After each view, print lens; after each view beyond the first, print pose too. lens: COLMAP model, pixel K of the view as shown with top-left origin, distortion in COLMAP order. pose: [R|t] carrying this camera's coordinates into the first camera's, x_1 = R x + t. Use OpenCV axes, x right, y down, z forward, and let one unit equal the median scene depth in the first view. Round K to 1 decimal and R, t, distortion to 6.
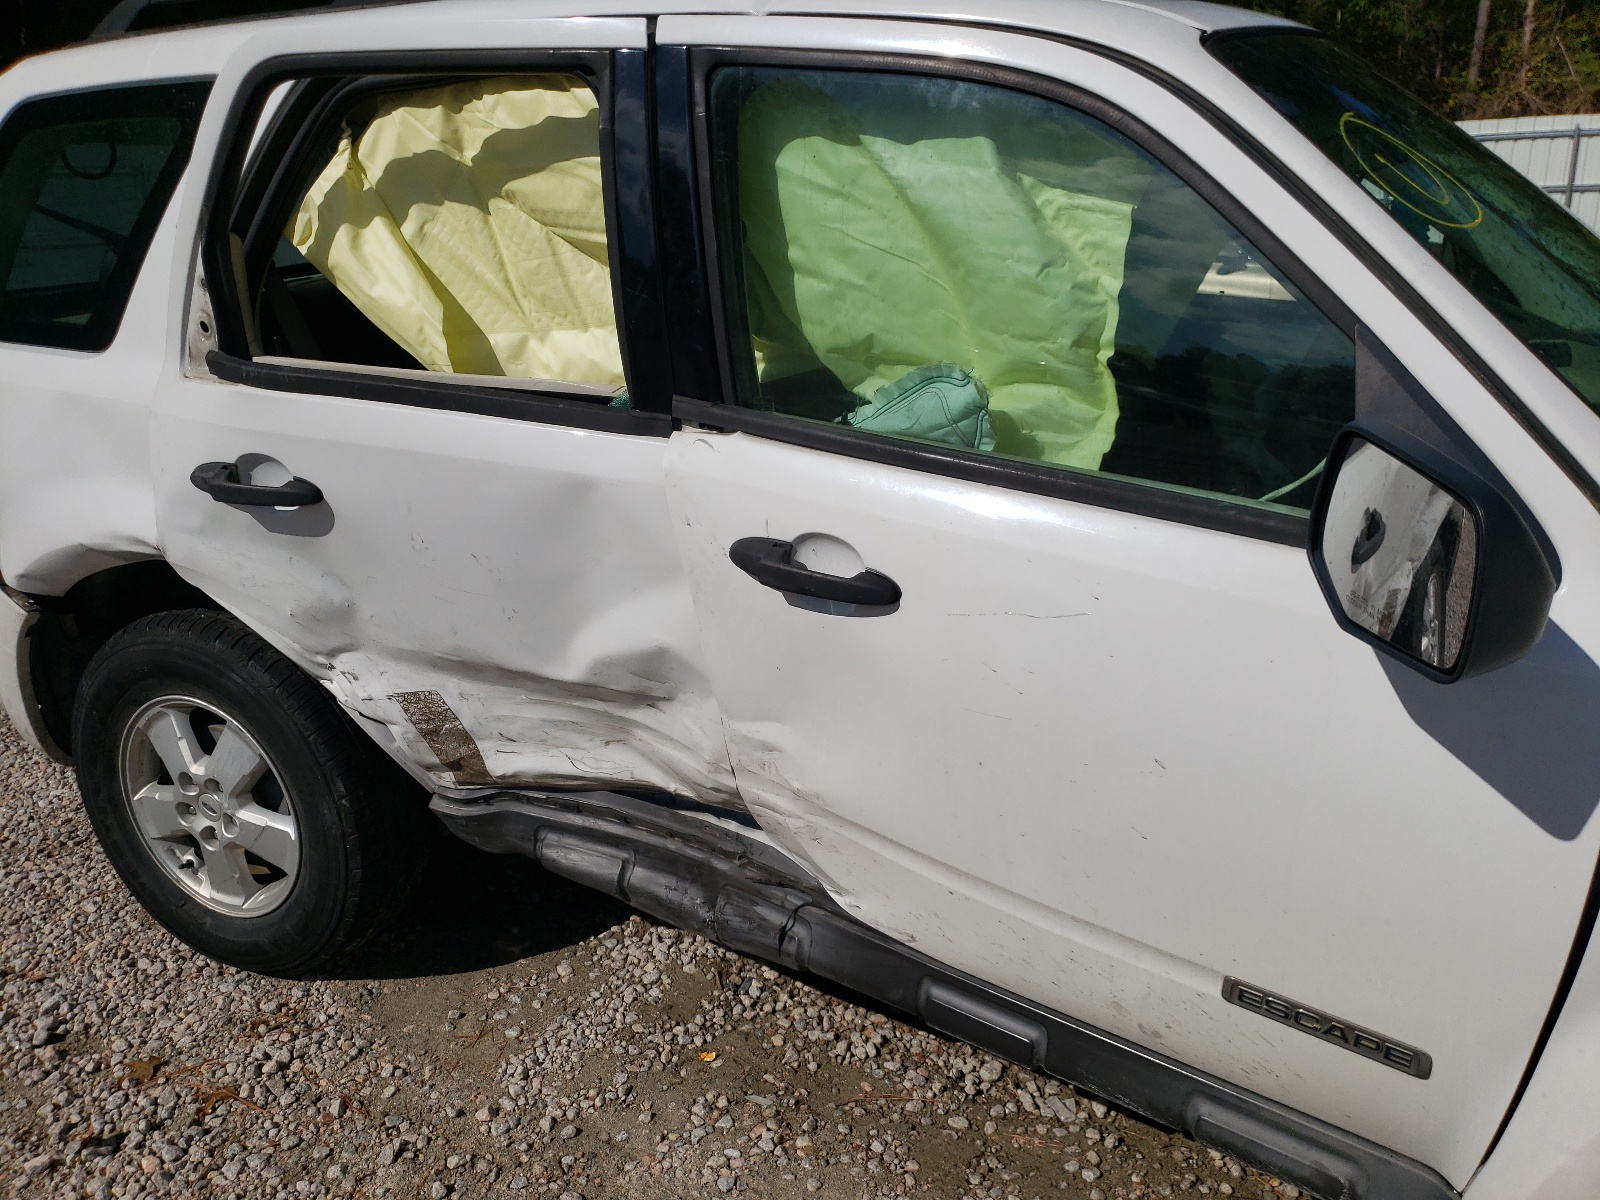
lens RADIAL K [[1194.1, 0, 806.6], [0, 1194.1, 599.7], [0, 0, 1]] dist [0.013154, -0.006519]
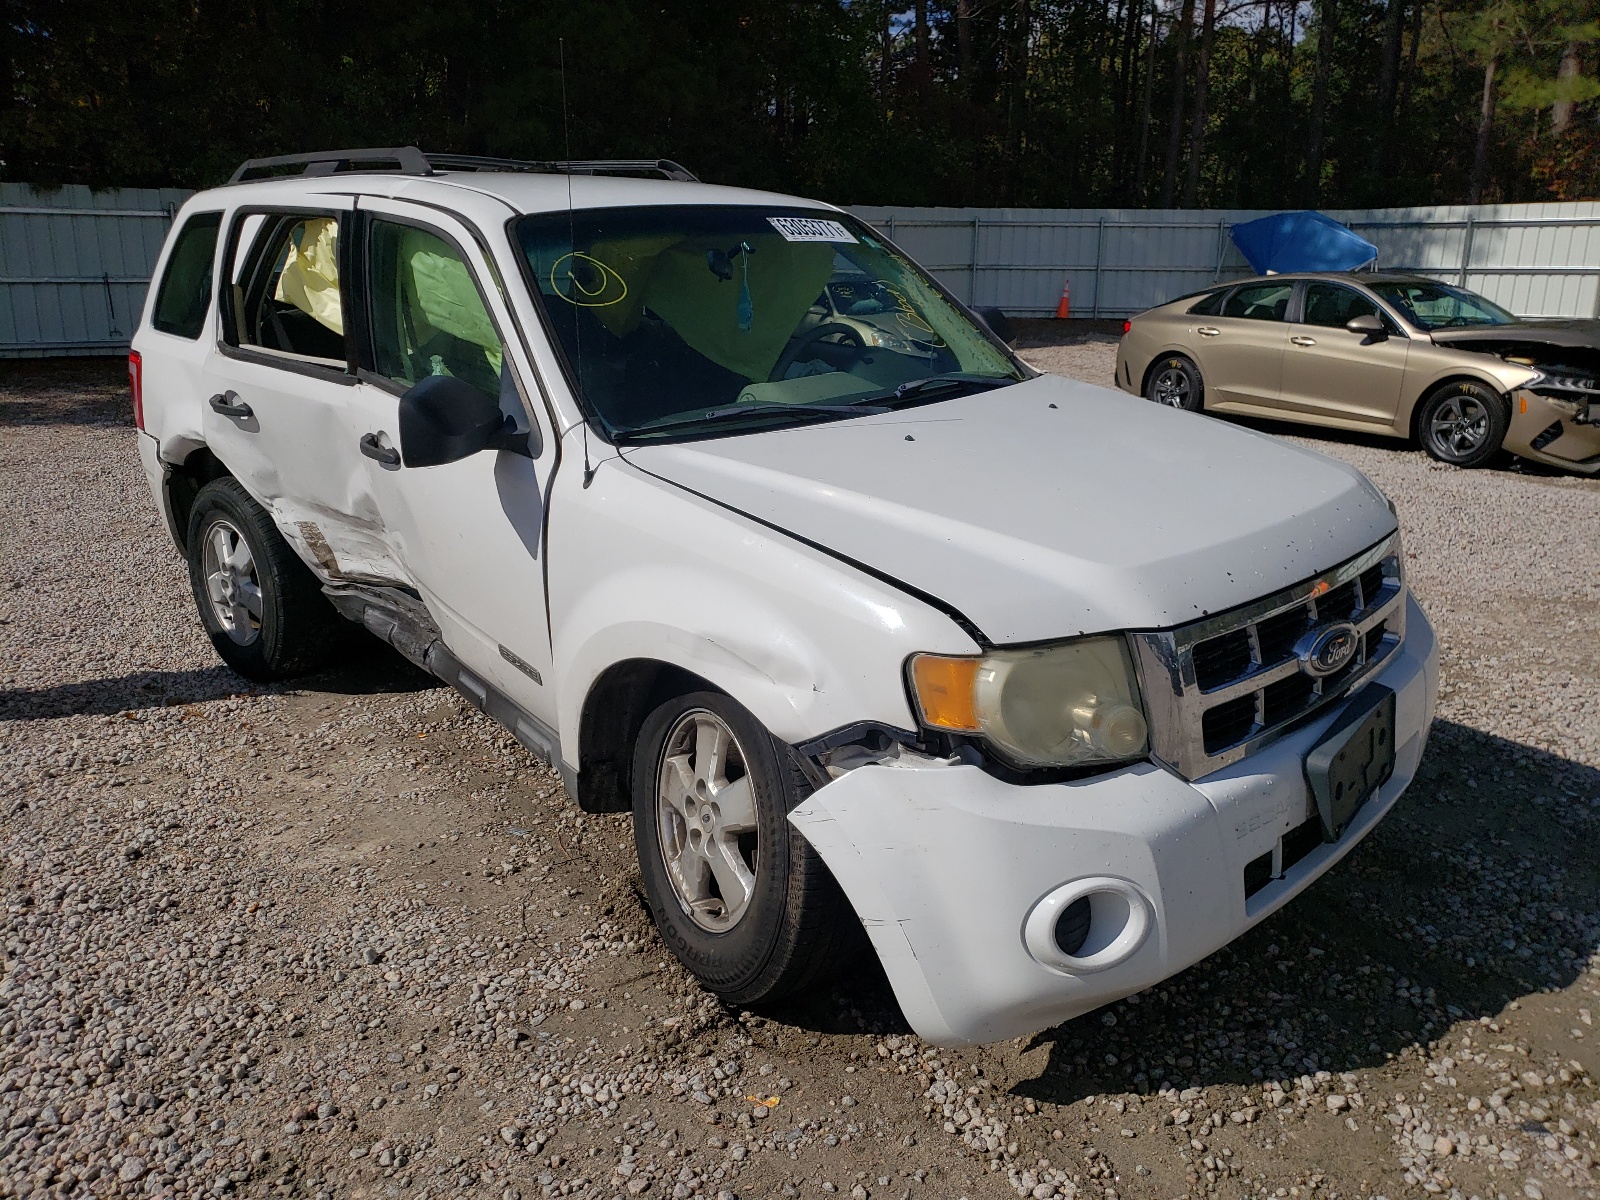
lens RADIAL K [[1194.1, 0, 793.9], [0, 1194.1, 598.1], [0, 0, 1]] dist [0.013154, -0.006519]
pose [[0.950651, 0.107041, -0.291214, 0.994933], [-0.117773, 0.992849, -0.019525, 0.144145], [0.287041, 0.052859, 0.956459, -0.613789]]
